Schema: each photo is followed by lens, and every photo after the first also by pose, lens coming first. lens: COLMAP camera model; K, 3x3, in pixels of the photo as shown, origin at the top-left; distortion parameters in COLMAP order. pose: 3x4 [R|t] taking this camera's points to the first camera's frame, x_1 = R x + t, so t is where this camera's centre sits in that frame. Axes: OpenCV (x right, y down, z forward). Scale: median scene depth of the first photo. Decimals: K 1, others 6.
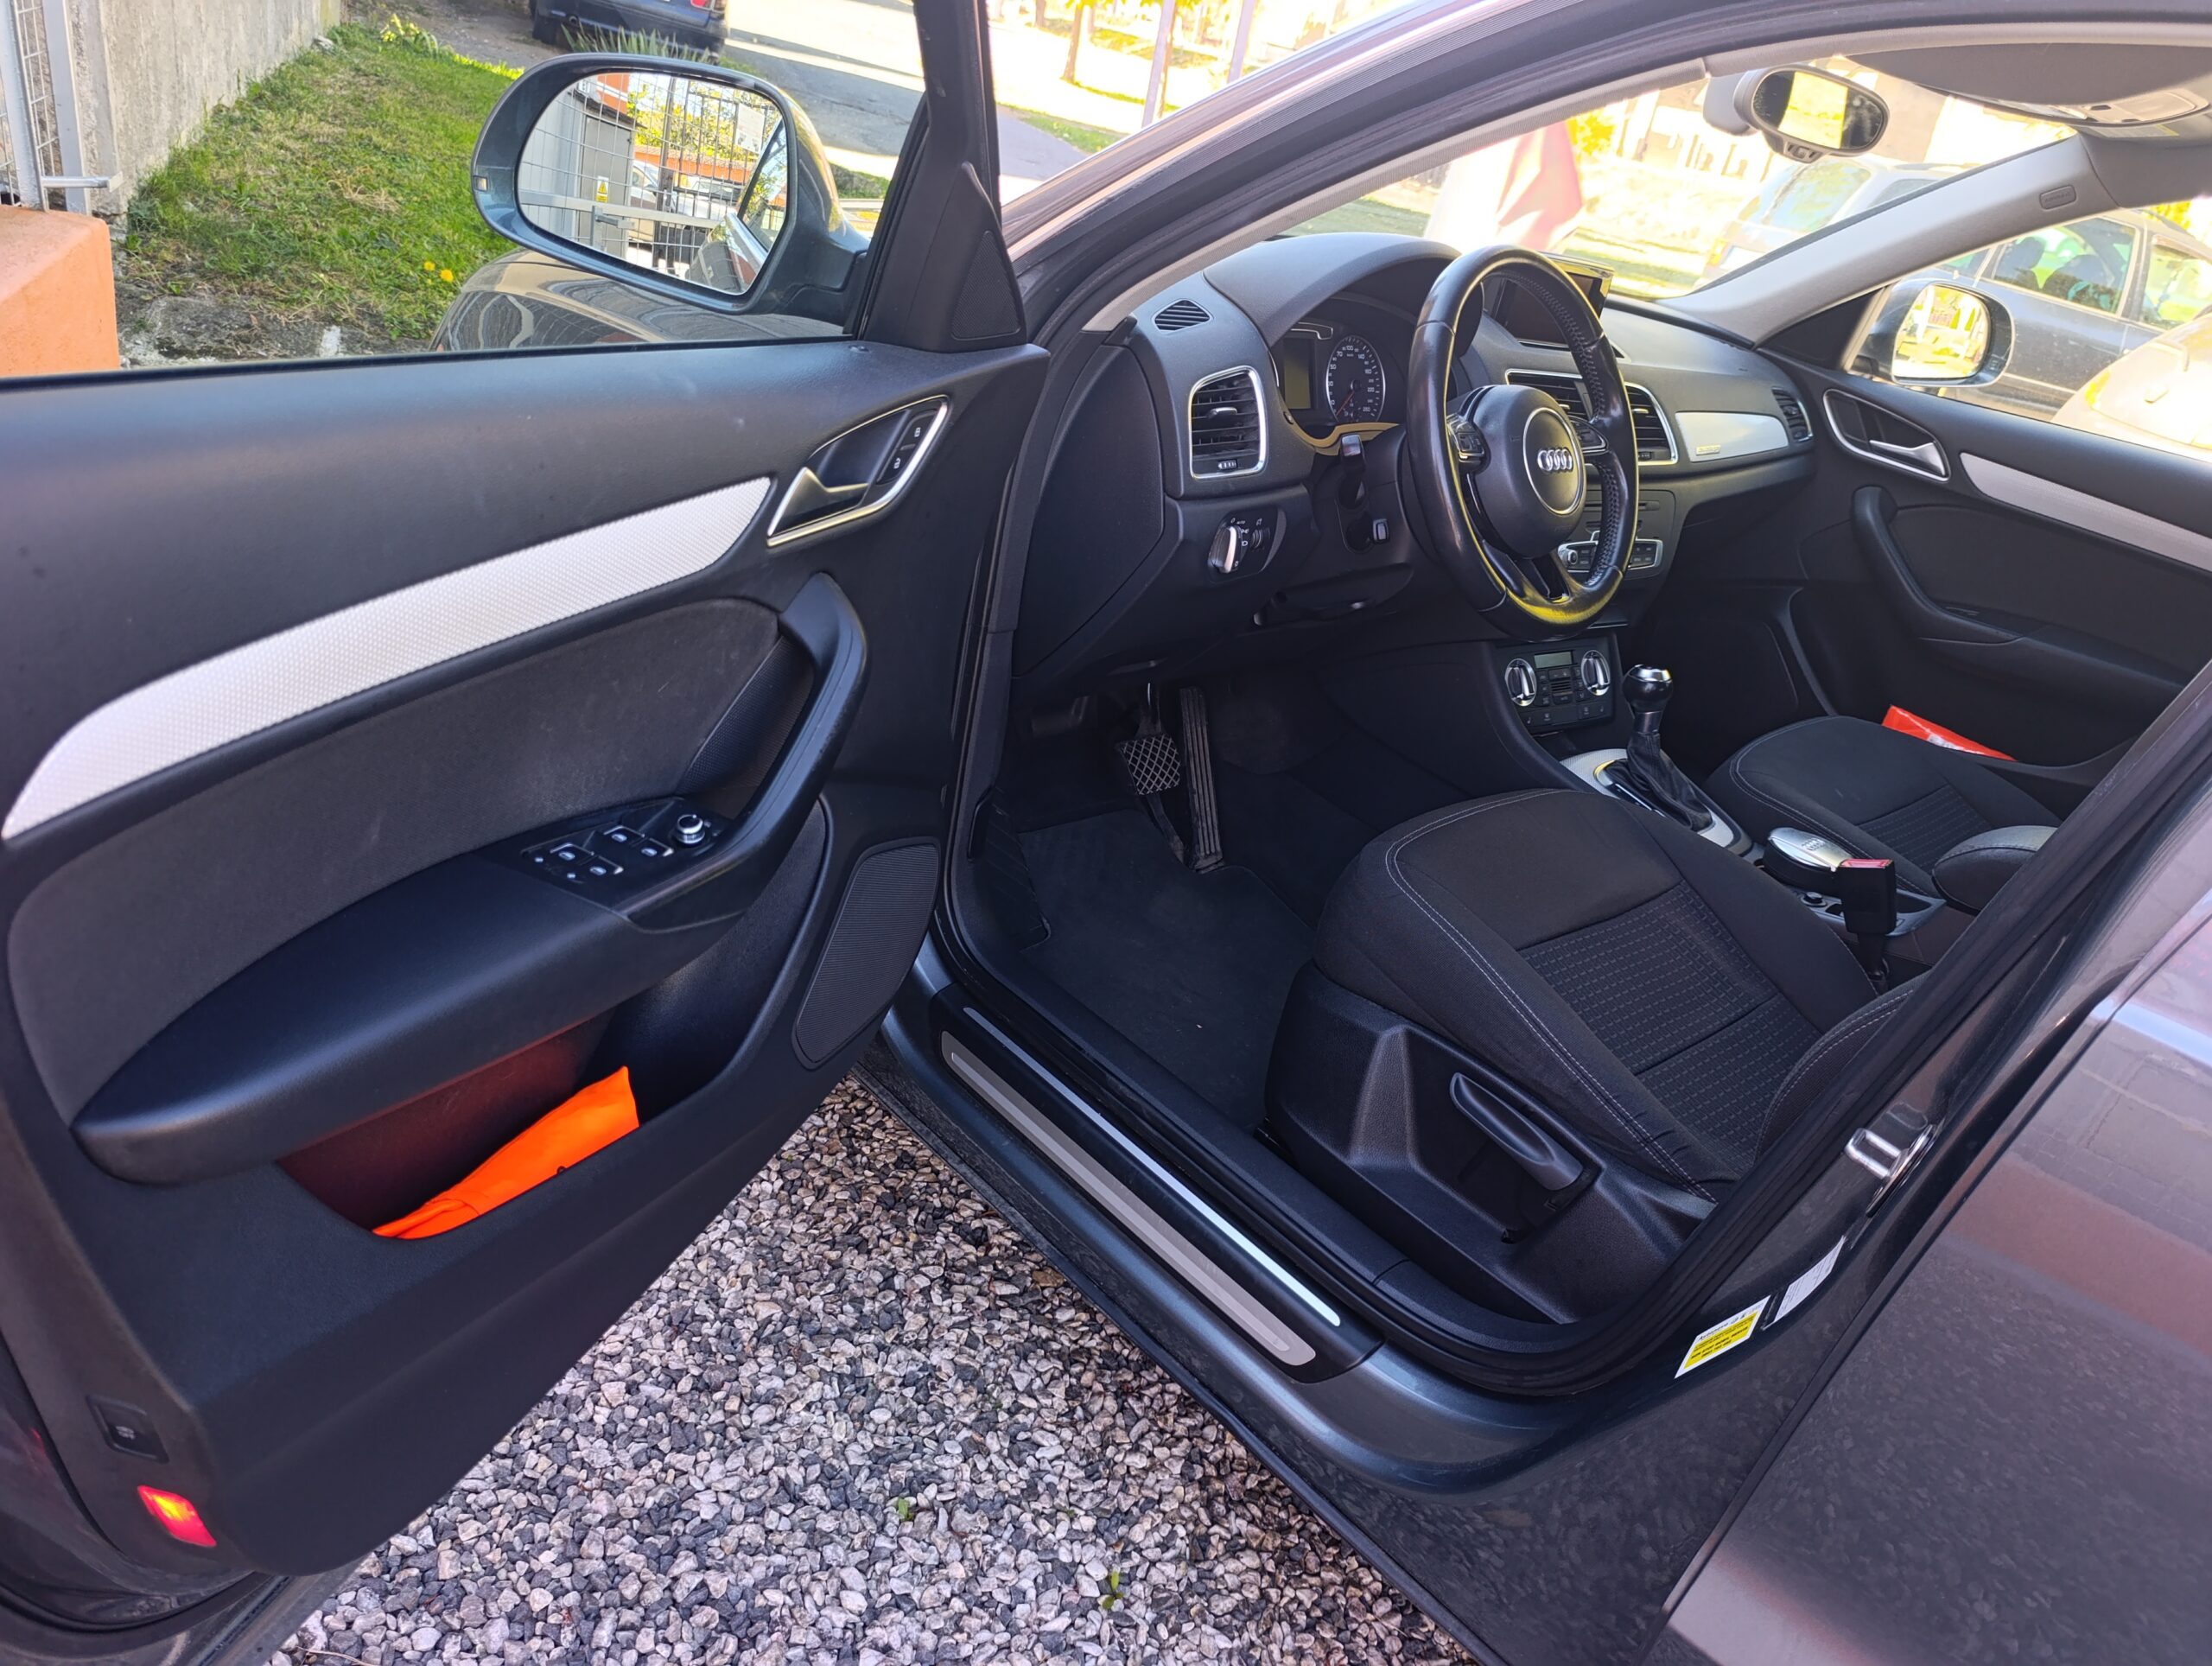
lens RADIAL K [[1576.2, 0, 1107.1], [0, 1576.2, 823.5], [0, 0, 1]] dist [0.074681, -0.085220]
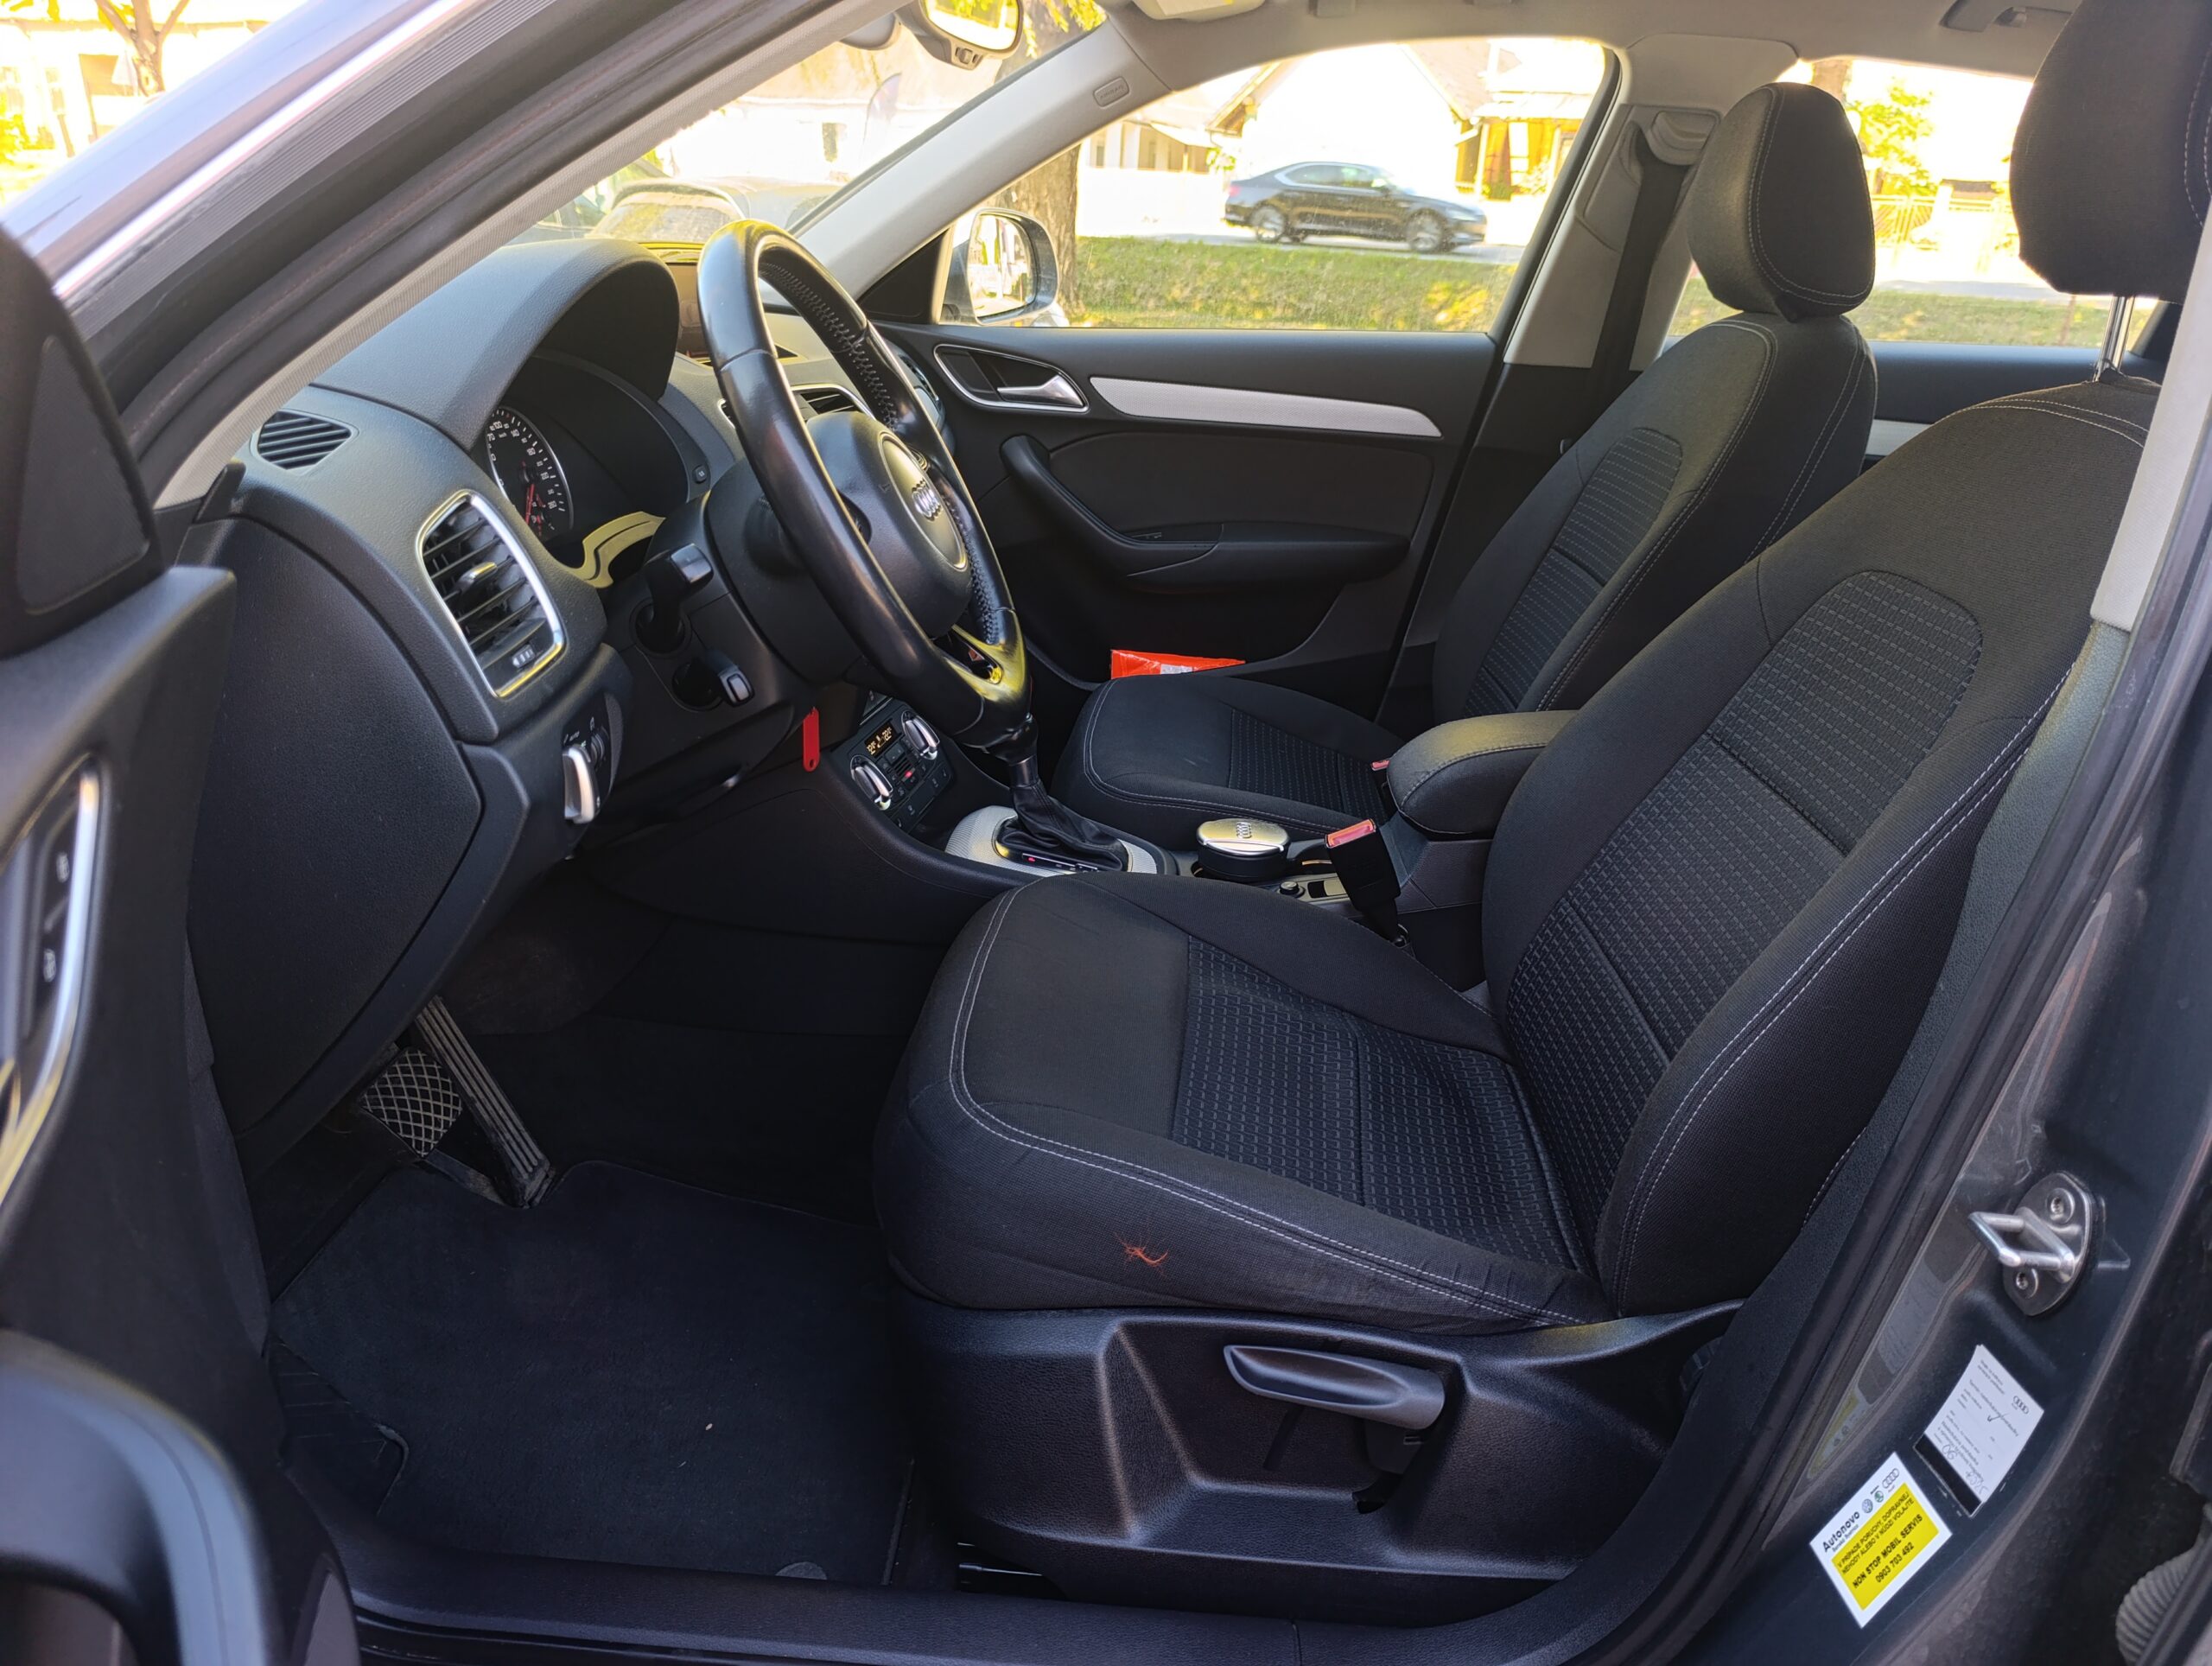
lens RADIAL K [[1576.2, 0, 1107.1], [0, 1576.2, 823.5], [0, 0, 1]] dist [0.074681, -0.085220]
pose [[0.736692, -0.390071, 0.552386, -0.088975], [0.393049, 0.911704, 0.119614, -0.121906], [-0.550271, 0.128996, 0.824962, 0.316898]]
